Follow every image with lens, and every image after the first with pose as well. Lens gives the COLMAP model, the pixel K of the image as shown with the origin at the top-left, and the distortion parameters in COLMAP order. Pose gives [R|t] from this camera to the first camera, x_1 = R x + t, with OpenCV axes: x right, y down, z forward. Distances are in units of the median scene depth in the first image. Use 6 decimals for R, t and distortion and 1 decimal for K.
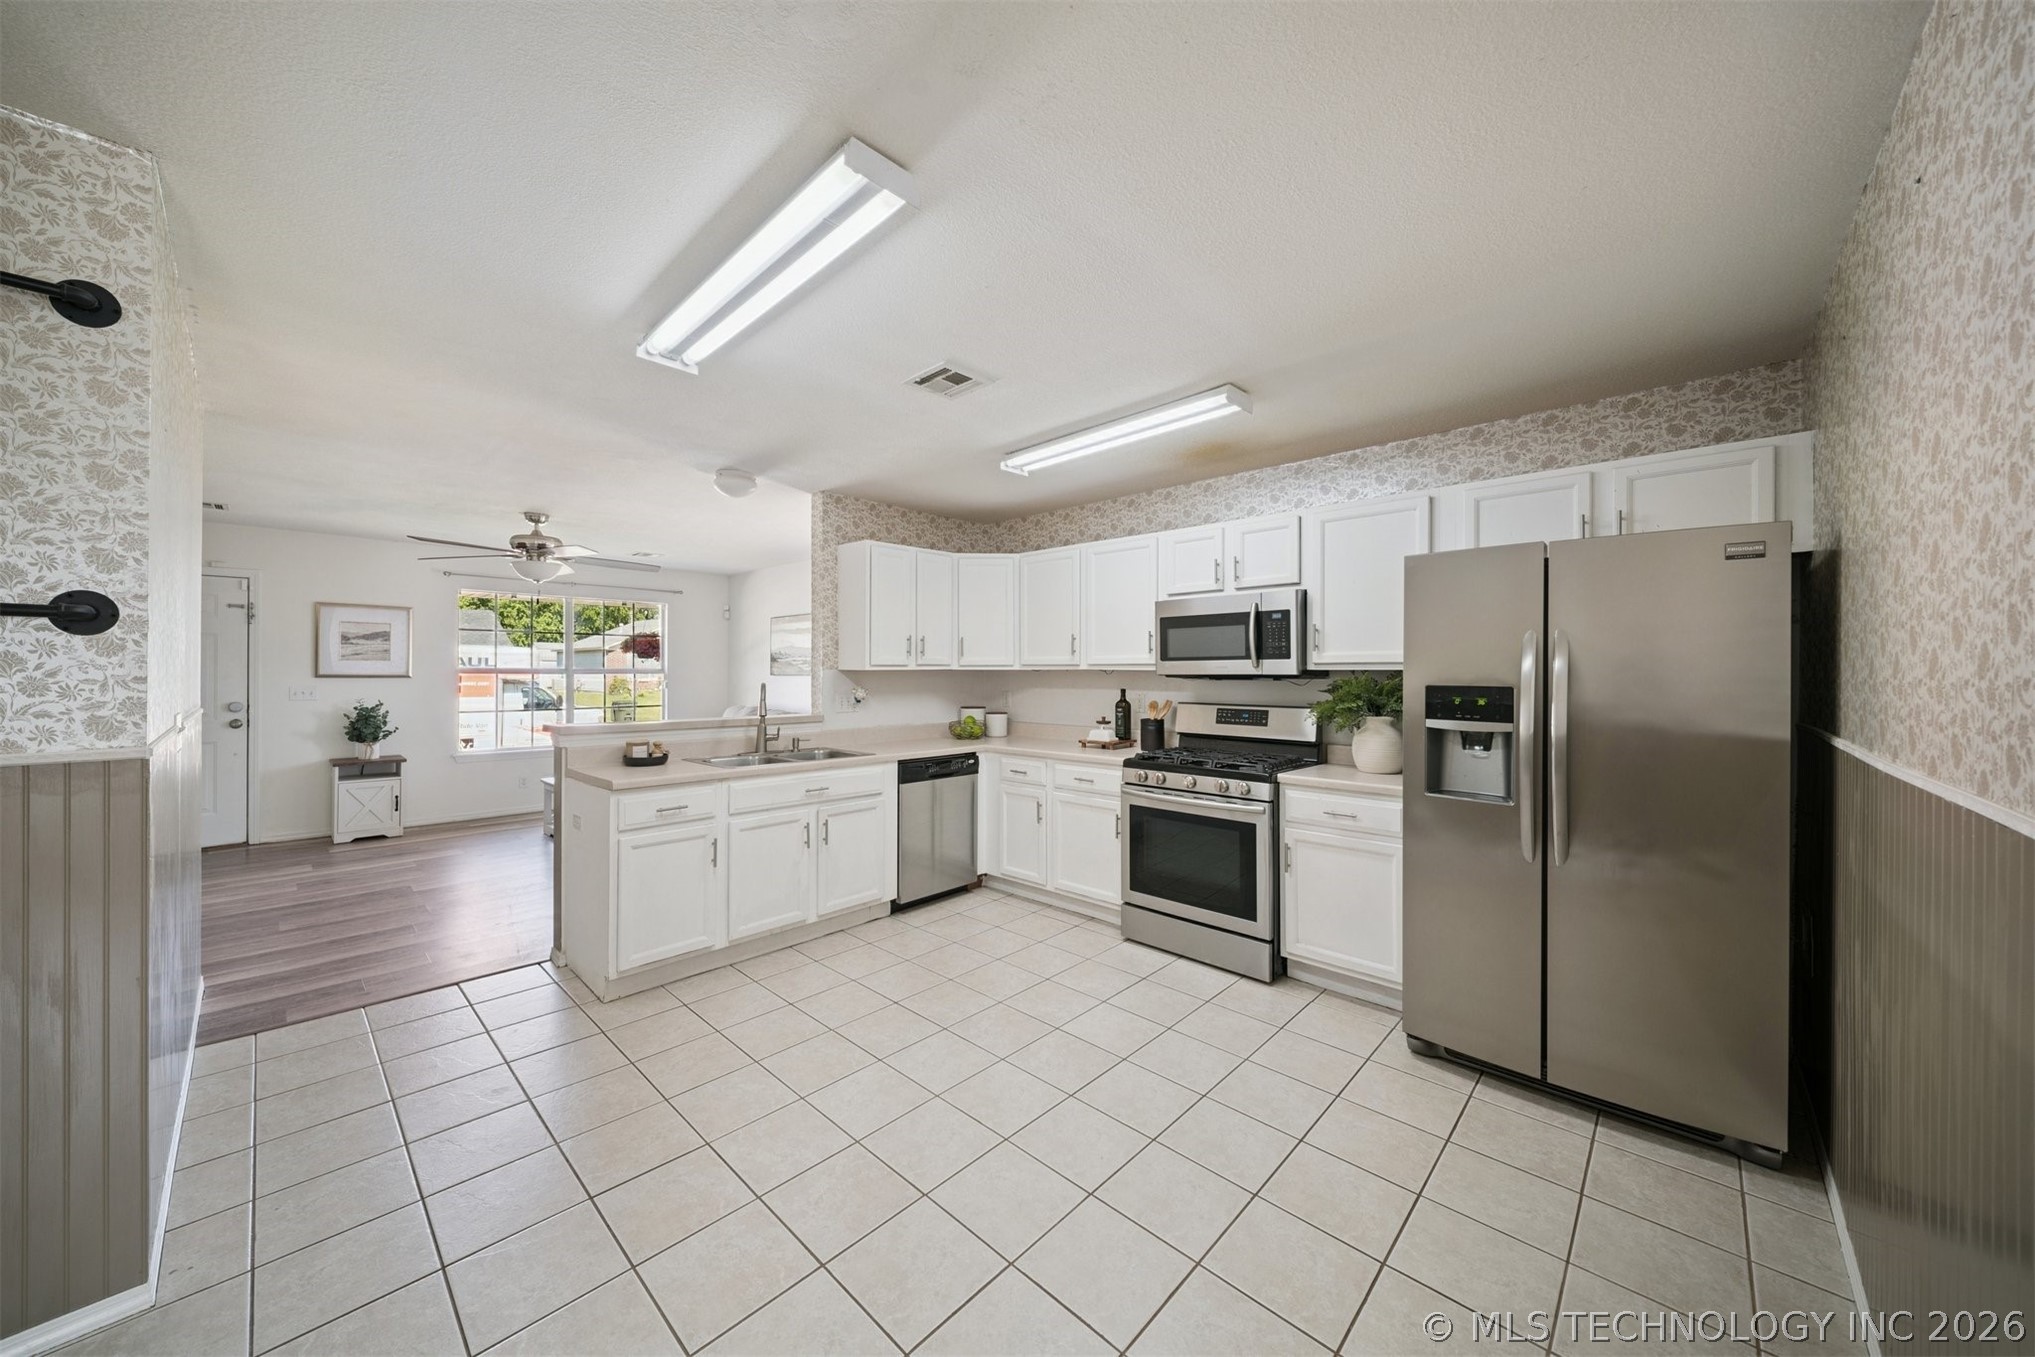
lens RADIAL K [[711.6, 0, 987.3], [0, 711.6, 674.2], [0, 0, 1]] dist [0.005415, -0.003017]
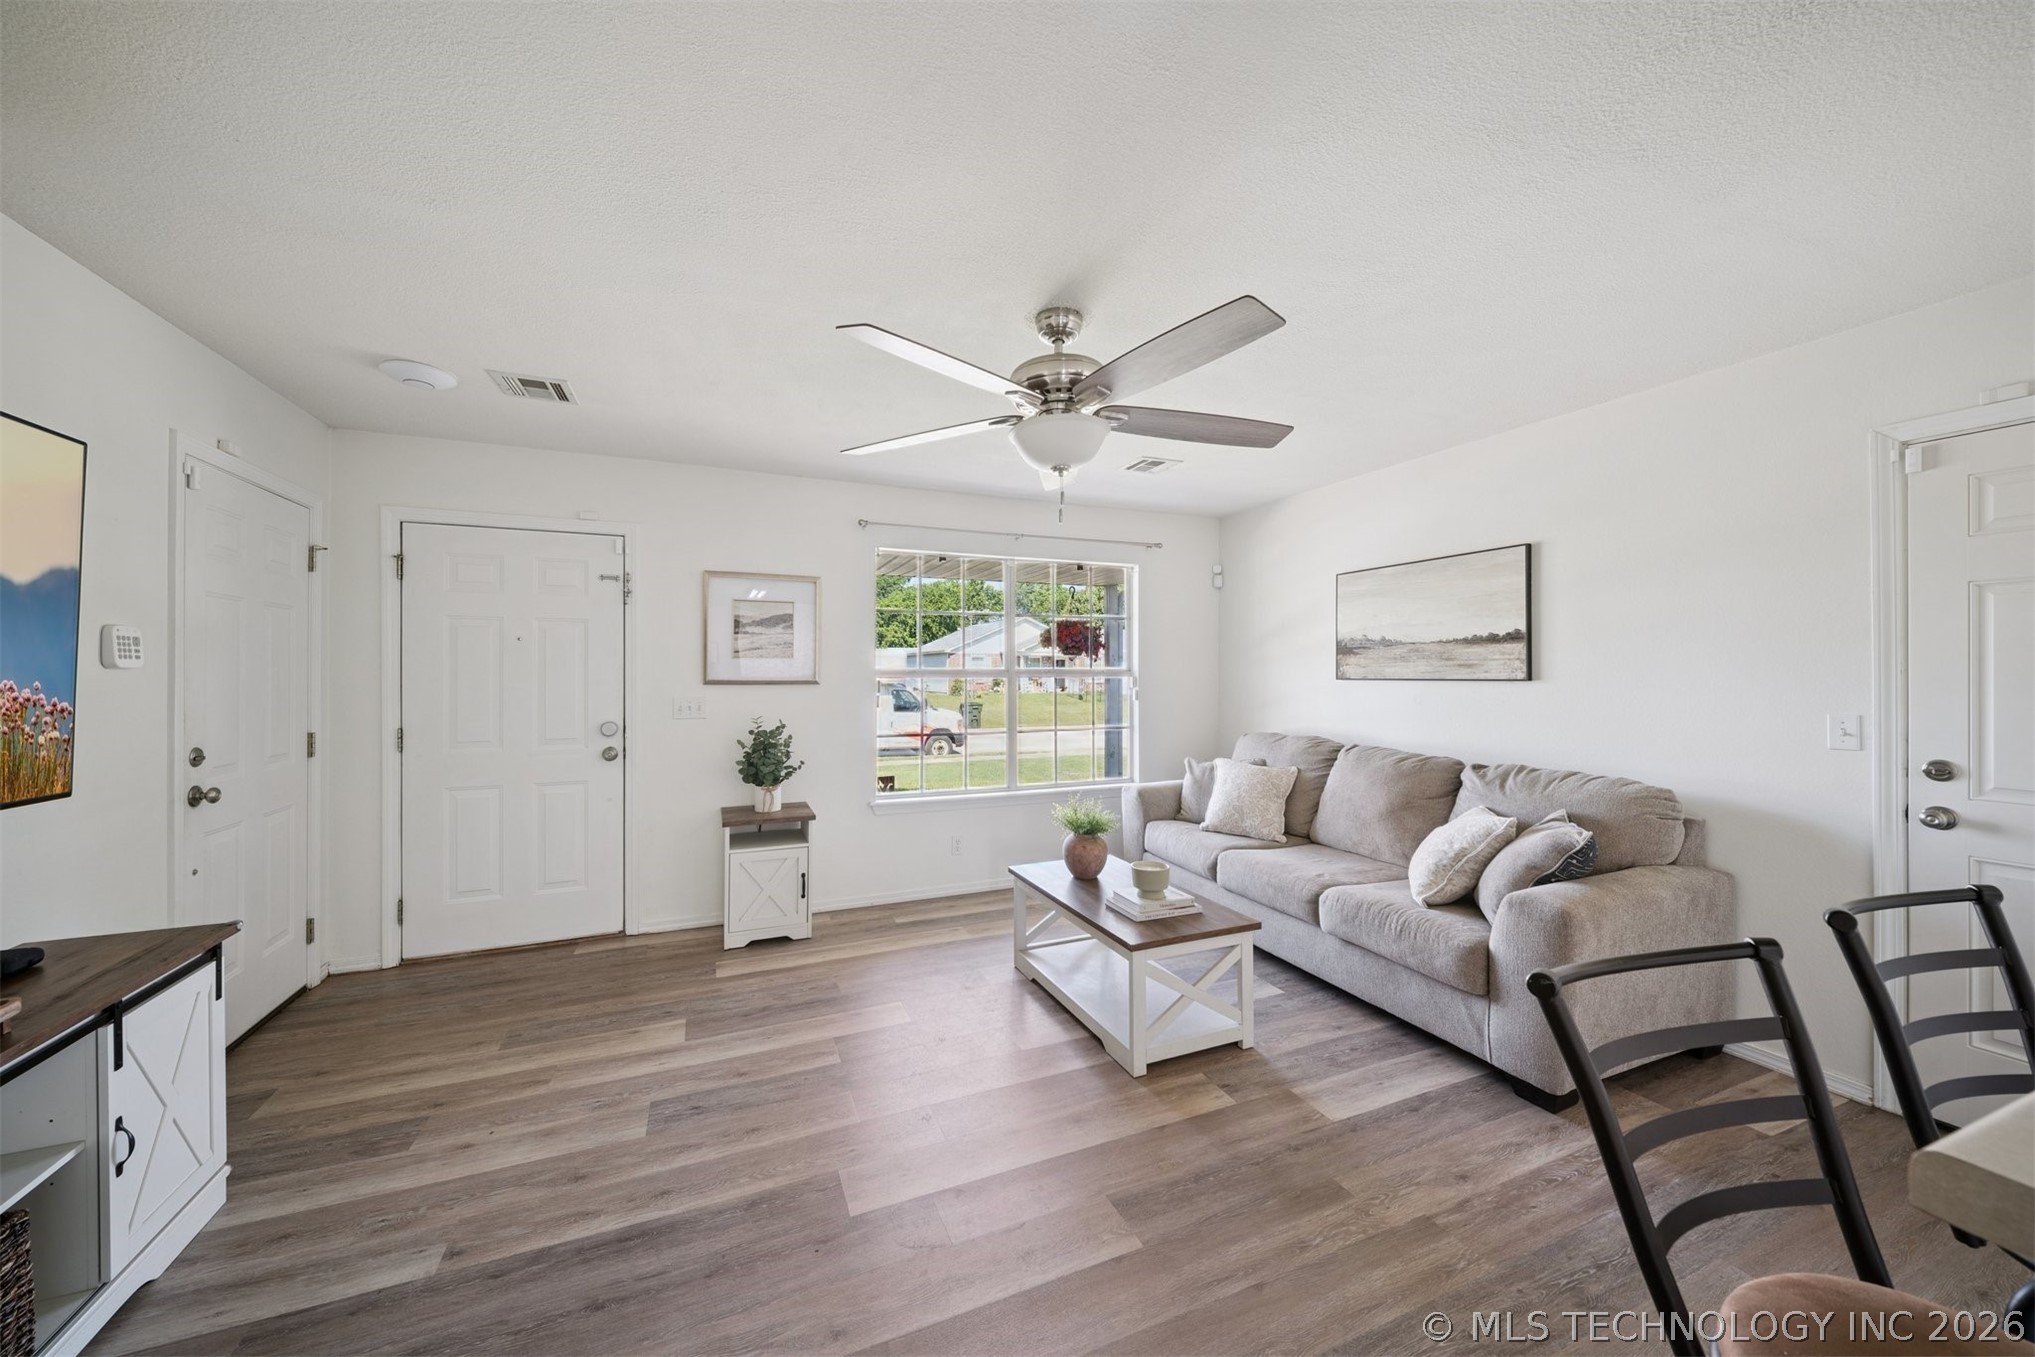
lens RADIAL K [[711.6, 0, 993.1], [0, 711.6, 680.4], [0, 0, 1]] dist [0.005415, -0.003017]
pose [[0.915304, -0.000023, -0.402763, -0.423816], [0.003039, 0.999972, 0.006851, -0.002815], [0.402752, -0.007495, 0.915279, 0.496157]]
